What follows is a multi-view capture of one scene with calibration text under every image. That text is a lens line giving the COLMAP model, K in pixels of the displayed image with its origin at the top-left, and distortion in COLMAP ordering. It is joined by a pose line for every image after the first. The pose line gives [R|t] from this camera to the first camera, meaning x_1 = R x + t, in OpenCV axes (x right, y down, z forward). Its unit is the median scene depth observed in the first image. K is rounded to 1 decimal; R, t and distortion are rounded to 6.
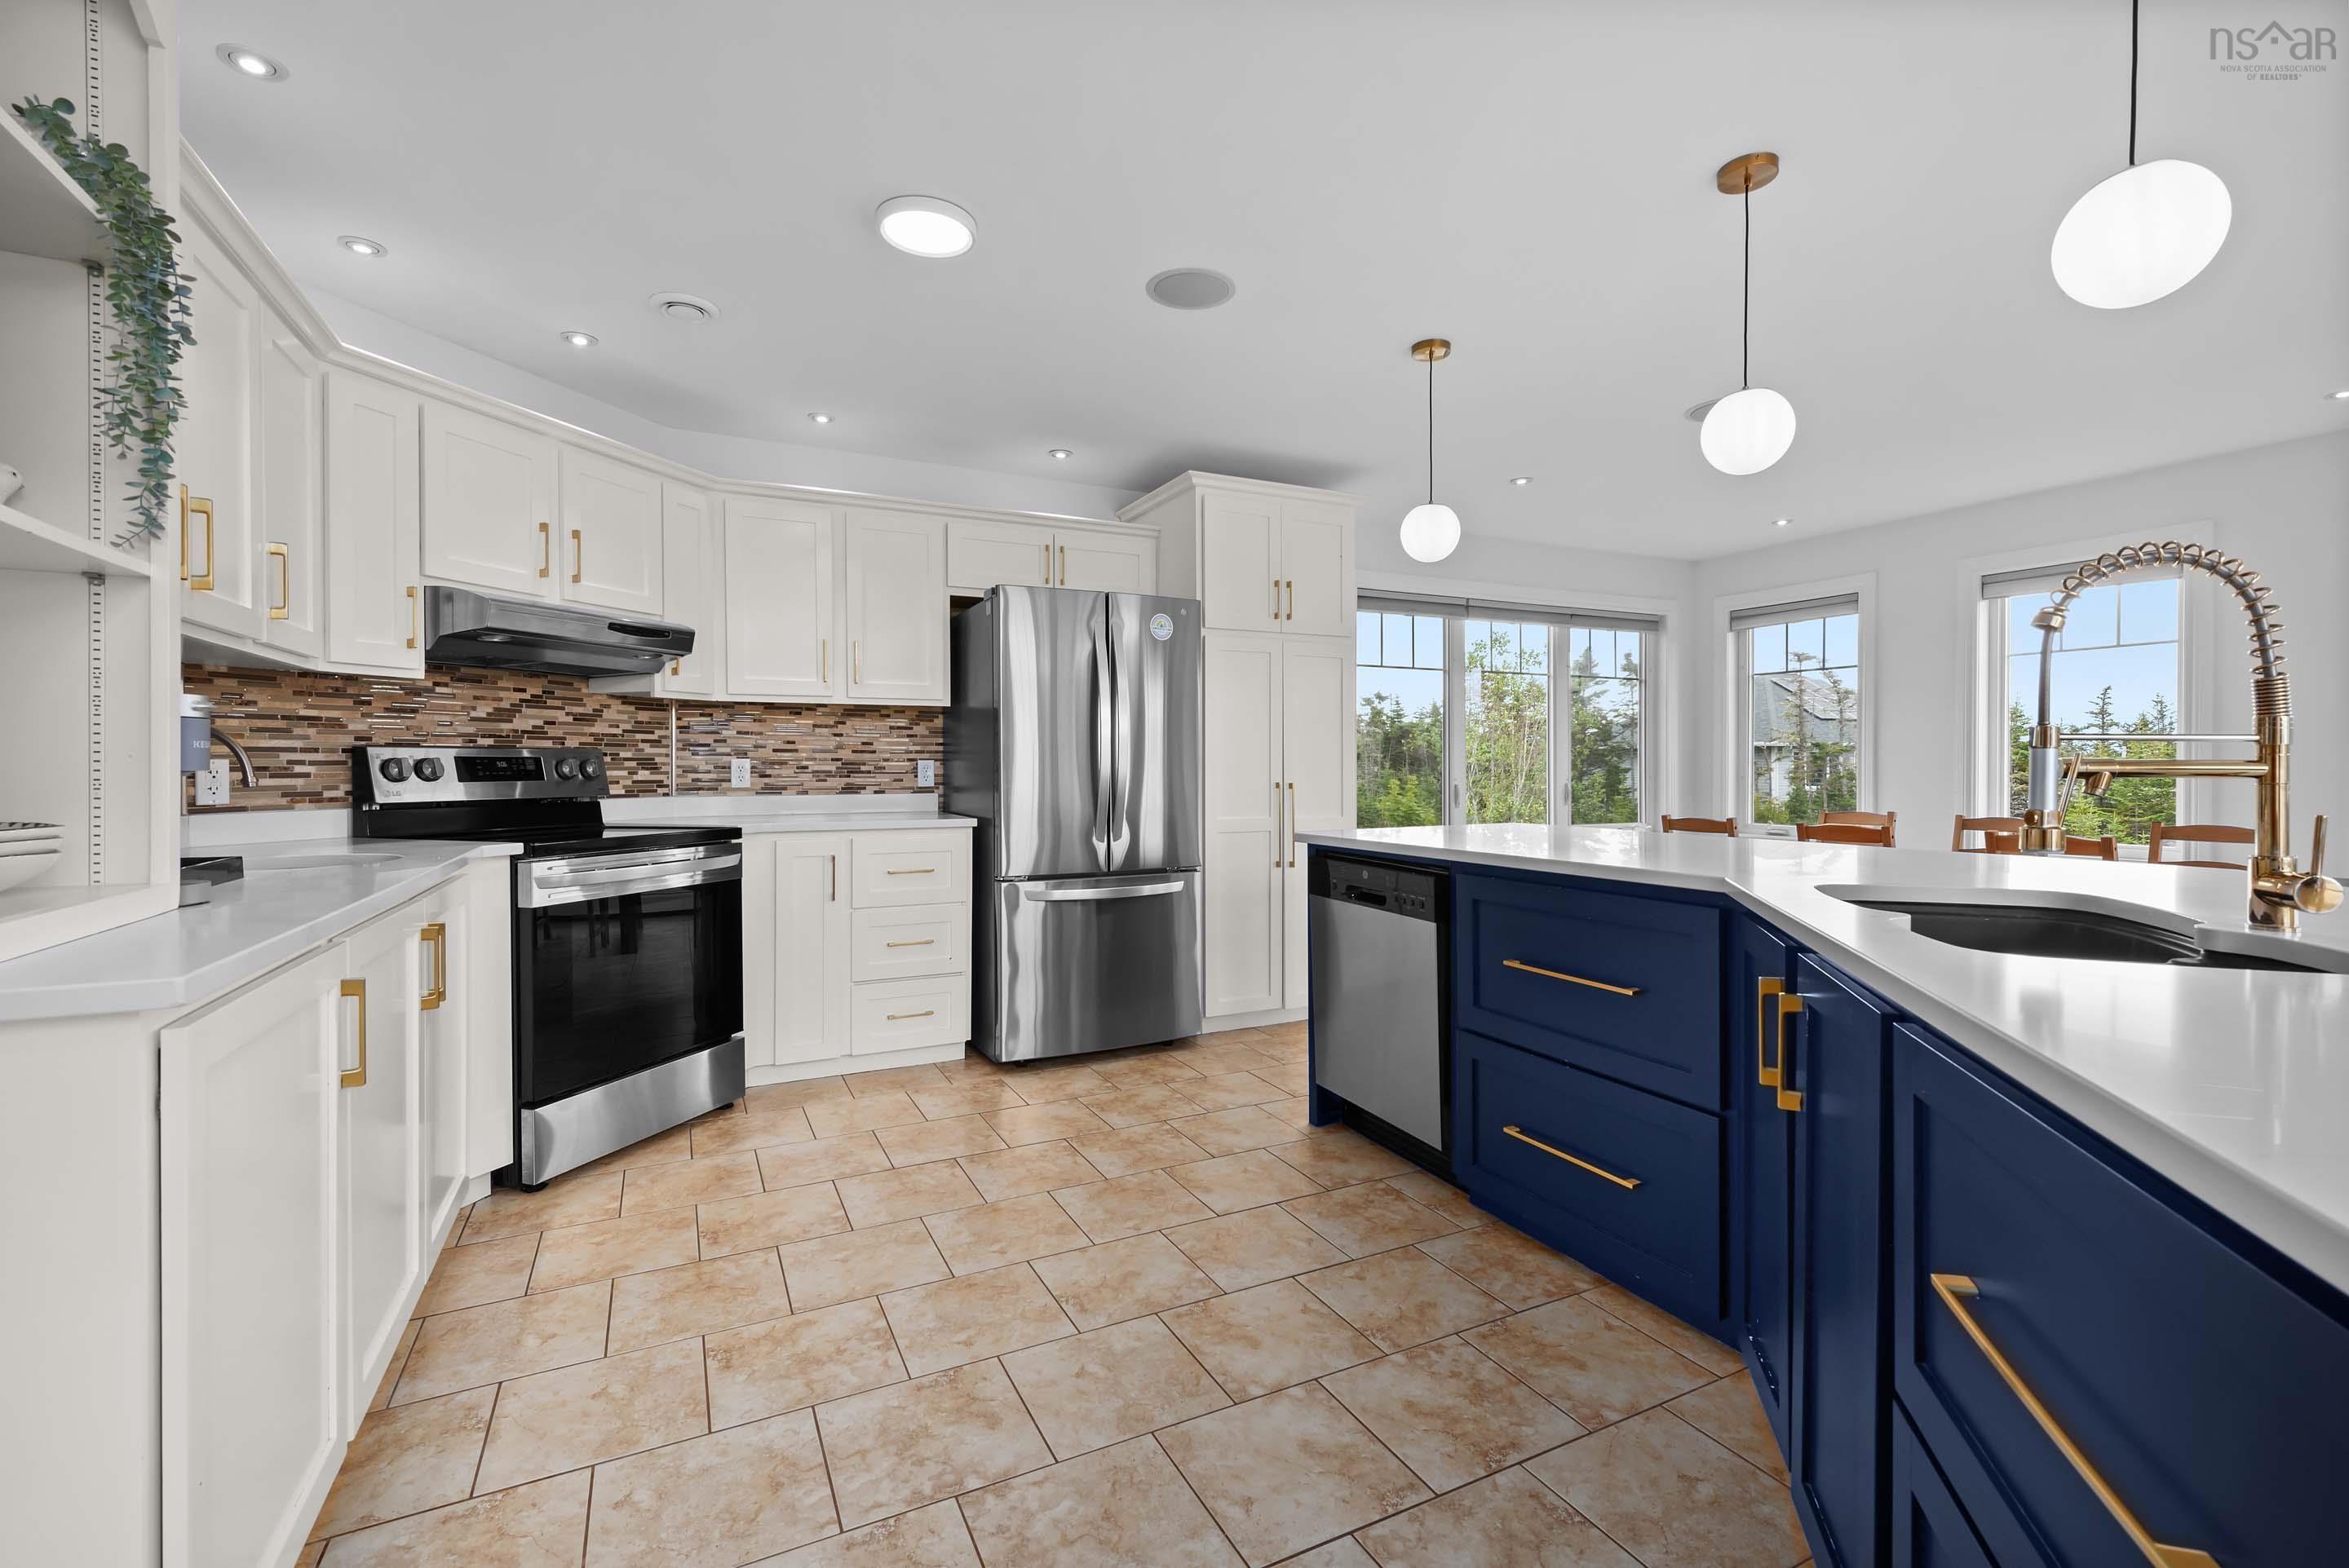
lens RADIAL K [[1046.3, 0, 1174.3], [0, 1046.3, 782.4], [0, 0, 1]] dist [-0.000166, -0.000848]
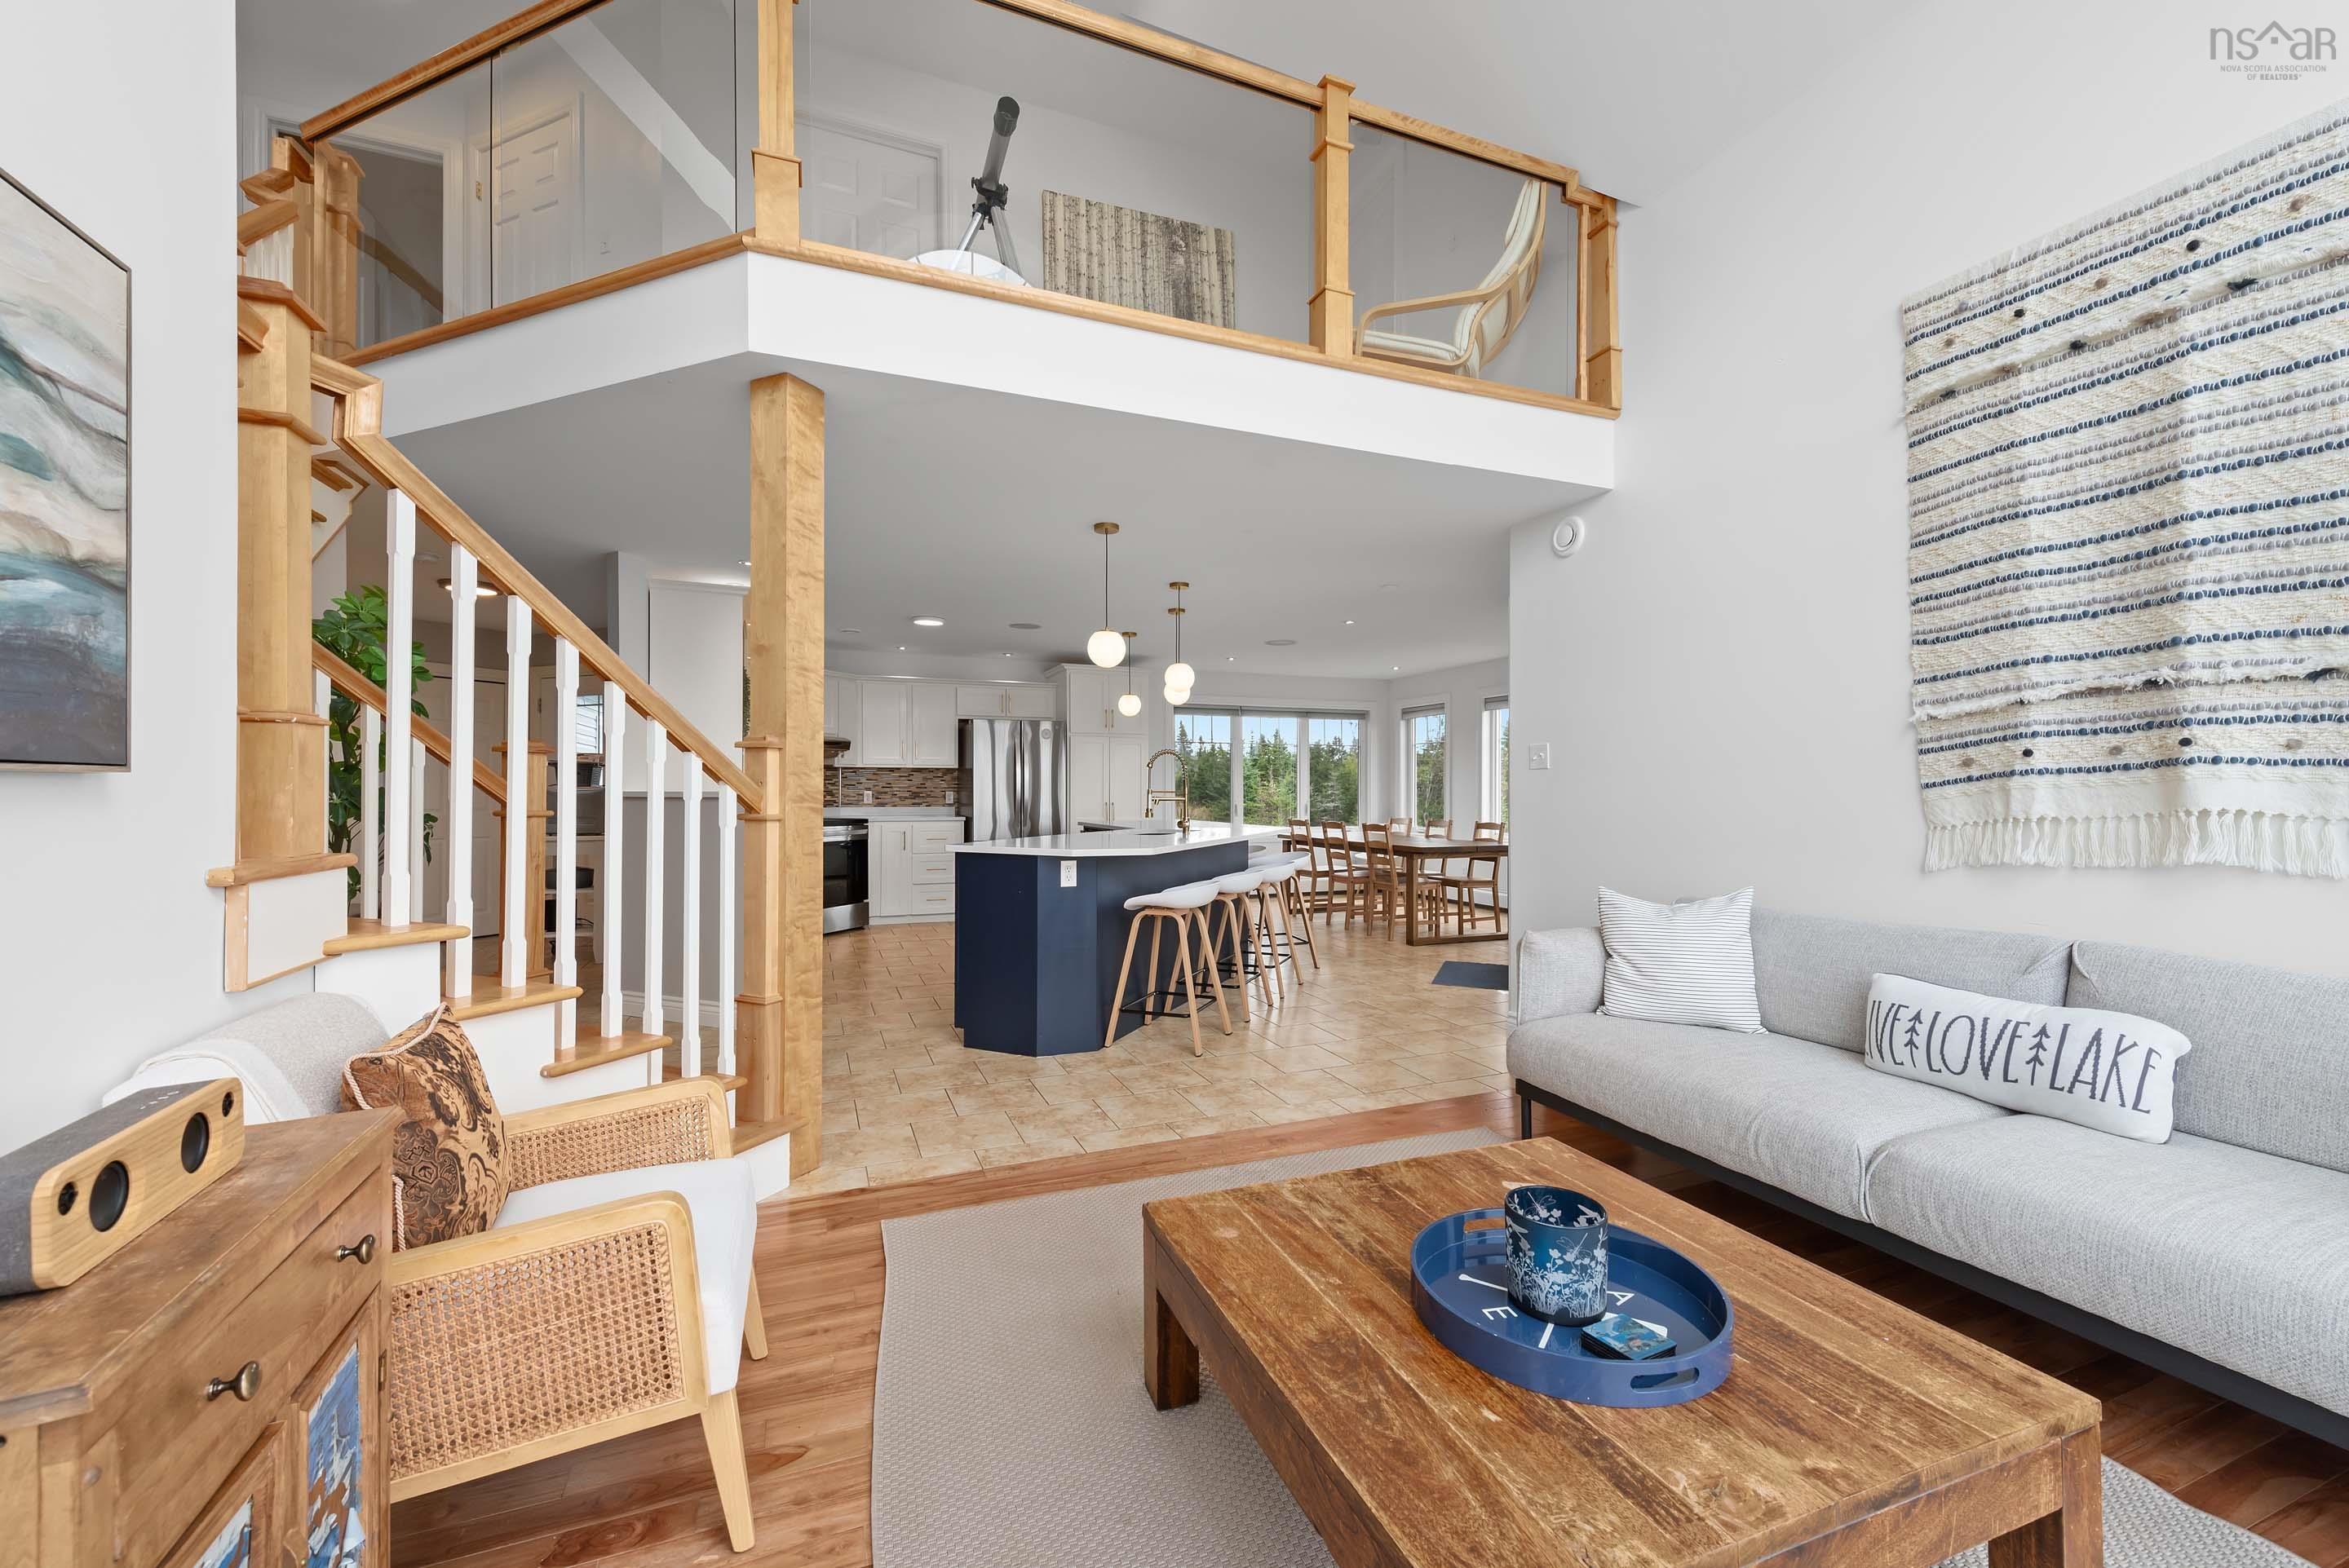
lens RADIAL K [[919.0, 0, 1165.2], [0, 919.0, 788.4], [0, 0, 1]] dist [-0.000655, -0.000053]
pose [[0.995138, 0.004076, -0.098409, 0.435632], [-0.005429, 0.999894, -0.013490, -0.003786], [0.098343, 0.013959, 0.995055, -0.953480]]
